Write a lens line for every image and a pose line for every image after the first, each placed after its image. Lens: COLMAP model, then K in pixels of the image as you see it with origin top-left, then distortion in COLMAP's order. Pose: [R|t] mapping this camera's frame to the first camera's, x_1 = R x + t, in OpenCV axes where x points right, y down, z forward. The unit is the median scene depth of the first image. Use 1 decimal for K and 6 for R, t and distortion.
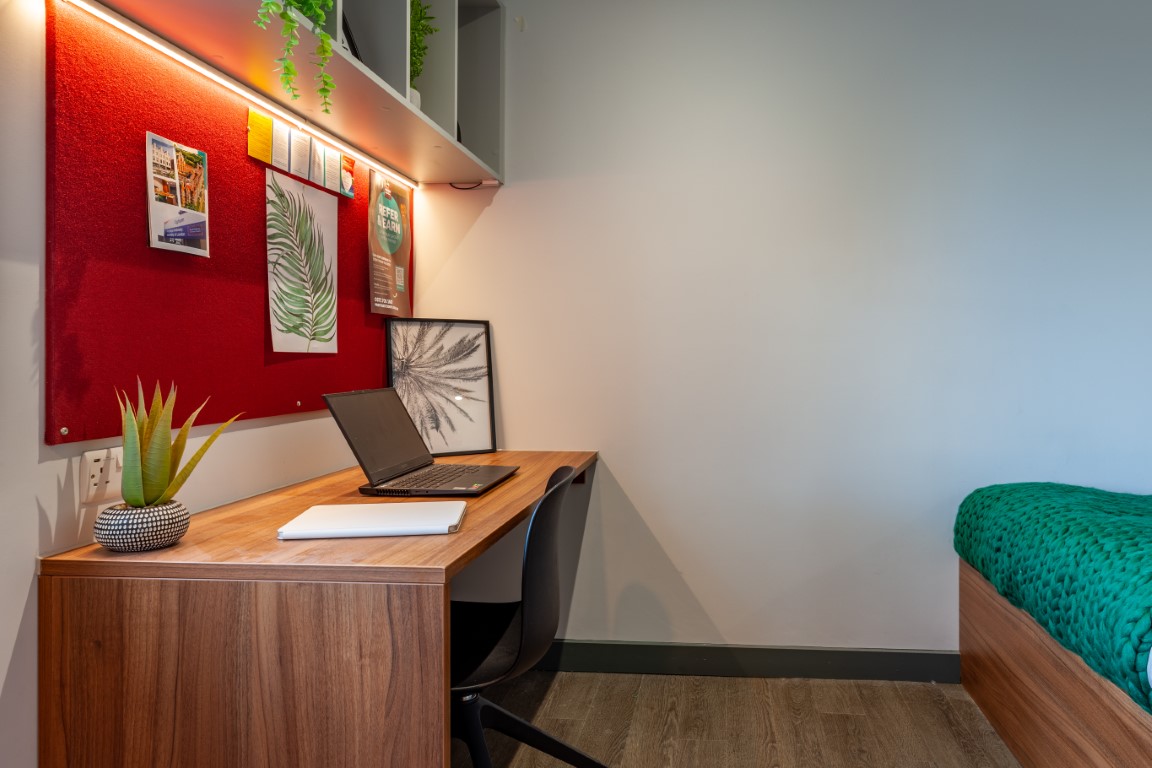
lens RADIAL K [[748.7, 0, 530.7], [0, 748.7, 382.7], [0, 0, 1]] dist [-0.007678, 0.001961]
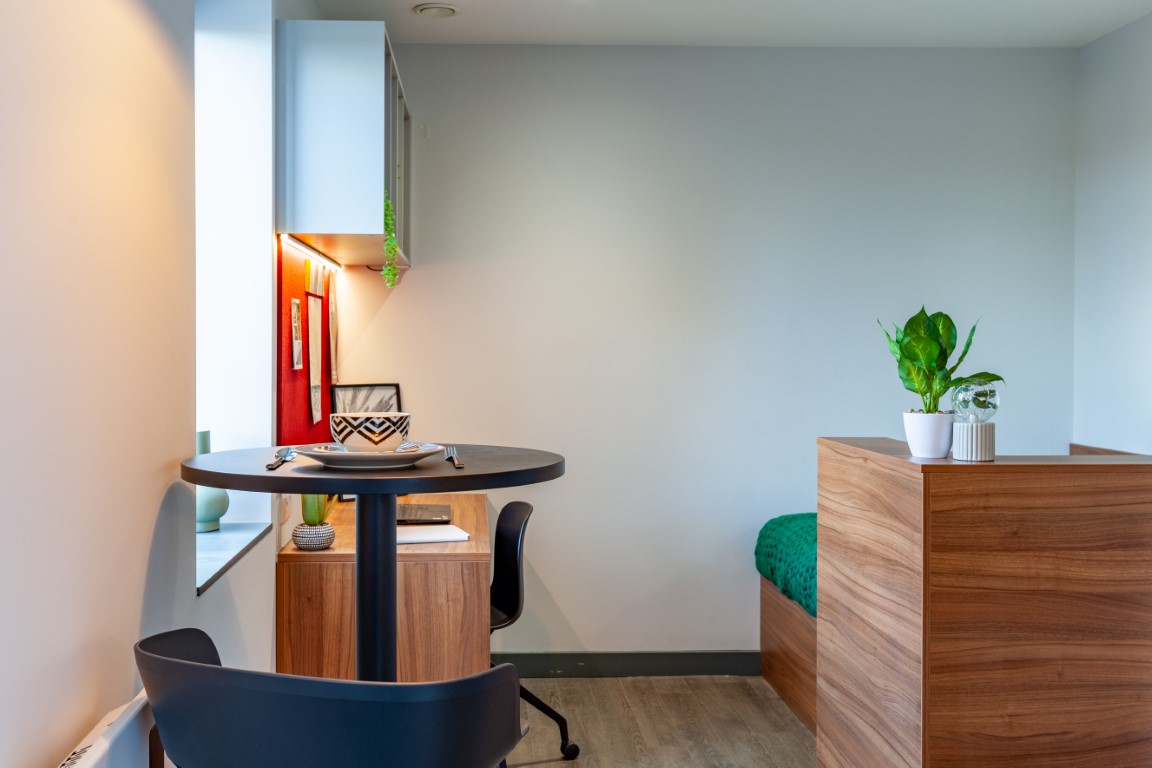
lens RADIAL K [[1309.1, 0, 576.0], [0, 1309.1, 384.0], [0, 0, 1]] dist [0.010361, 0.007803]
pose [[0.944516, 0.014439, 0.328148, -0.650554], [-0.014218, 0.999894, -0.003071, -0.110973], [-0.328158, -0.001766, 0.944621, -1.422084]]
